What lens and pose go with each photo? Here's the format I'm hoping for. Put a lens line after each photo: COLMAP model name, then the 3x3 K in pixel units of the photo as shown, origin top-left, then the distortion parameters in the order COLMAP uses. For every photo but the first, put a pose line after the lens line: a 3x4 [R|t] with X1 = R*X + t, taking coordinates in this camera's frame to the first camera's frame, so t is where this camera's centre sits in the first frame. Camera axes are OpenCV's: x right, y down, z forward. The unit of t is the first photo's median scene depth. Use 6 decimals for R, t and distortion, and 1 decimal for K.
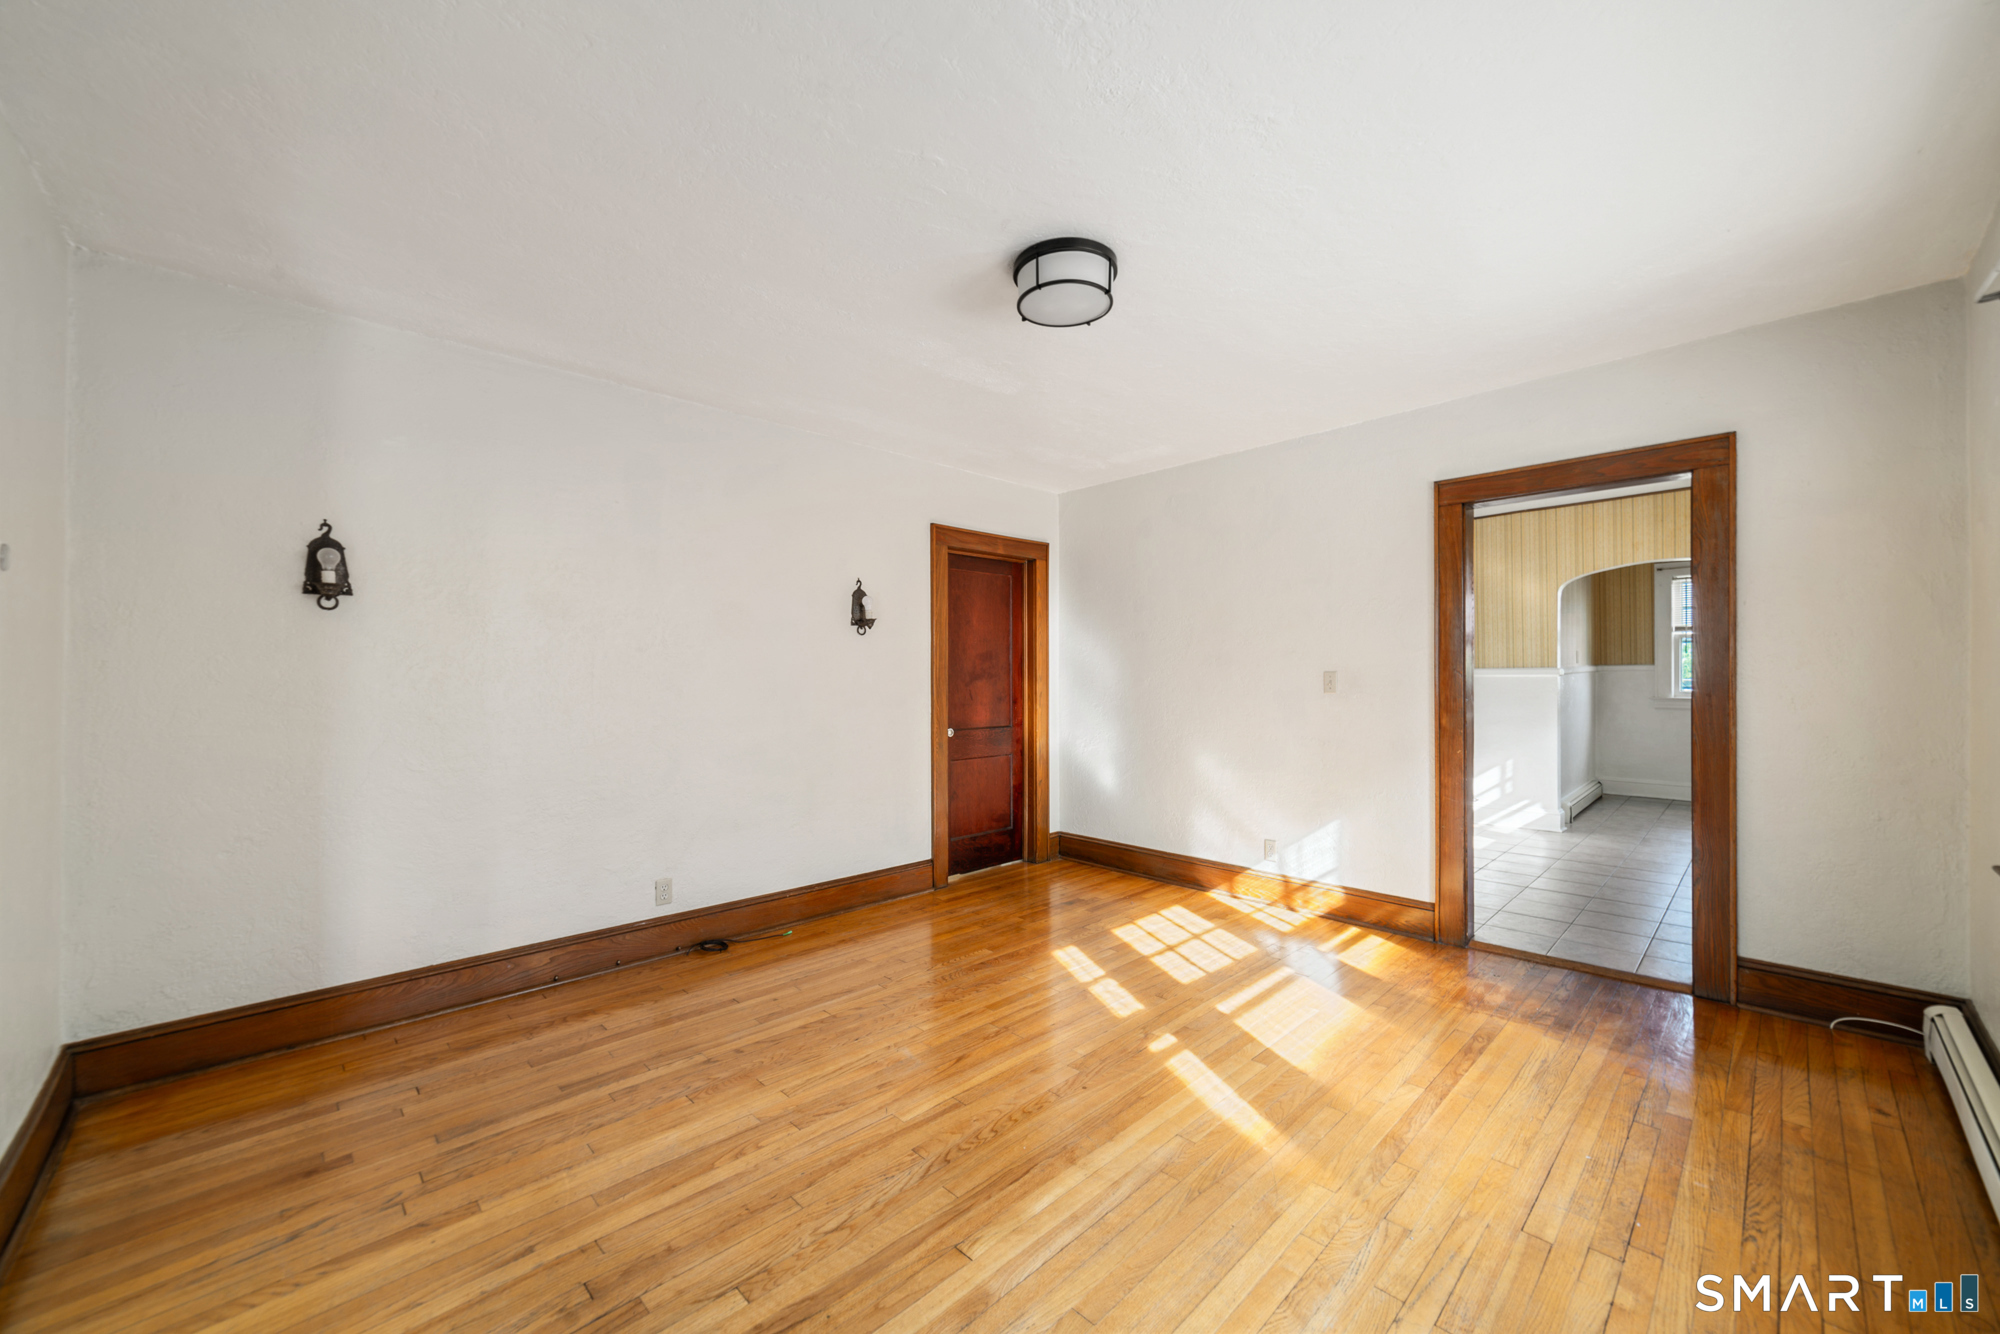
lens RADIAL K [[778.3, 0, 984.6], [0, 778.3, 671.5], [0, 0, 1]] dist [-0.000894, 0.000585]
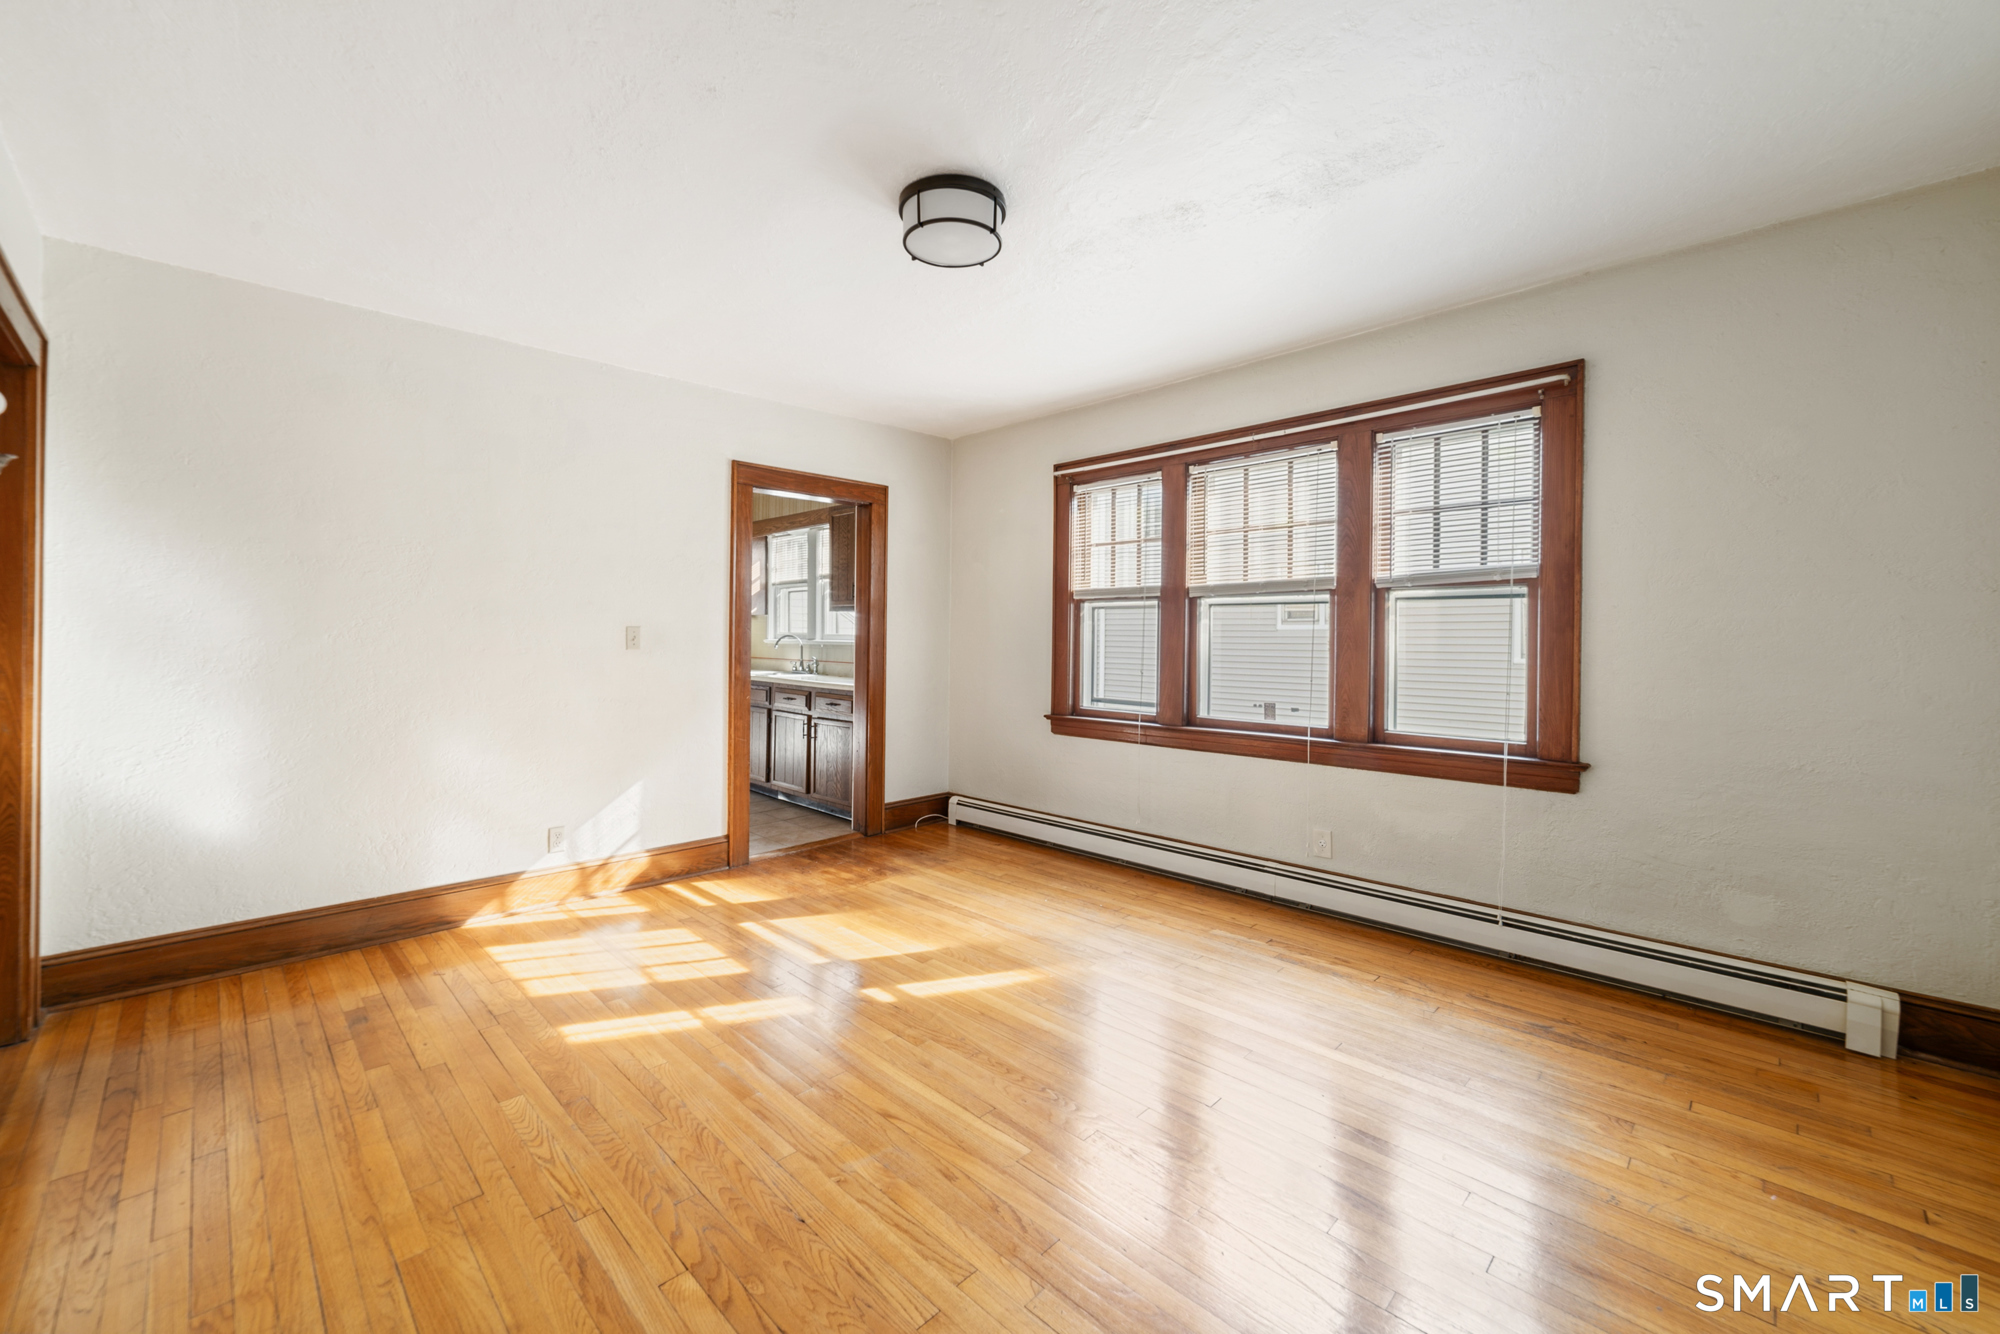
lens RADIAL K [[764.0, 0, 1040.4], [0, 764.0, 639.2], [0, 0, 1]] dist [-0.000495, 0.000039]
pose [[-0.043511, 0.000683, 0.999053, -0.503575], [-0.013670, 0.999906, -0.001279, 0.010359], [-0.998959, -0.013712, -0.043498, 0.552994]]
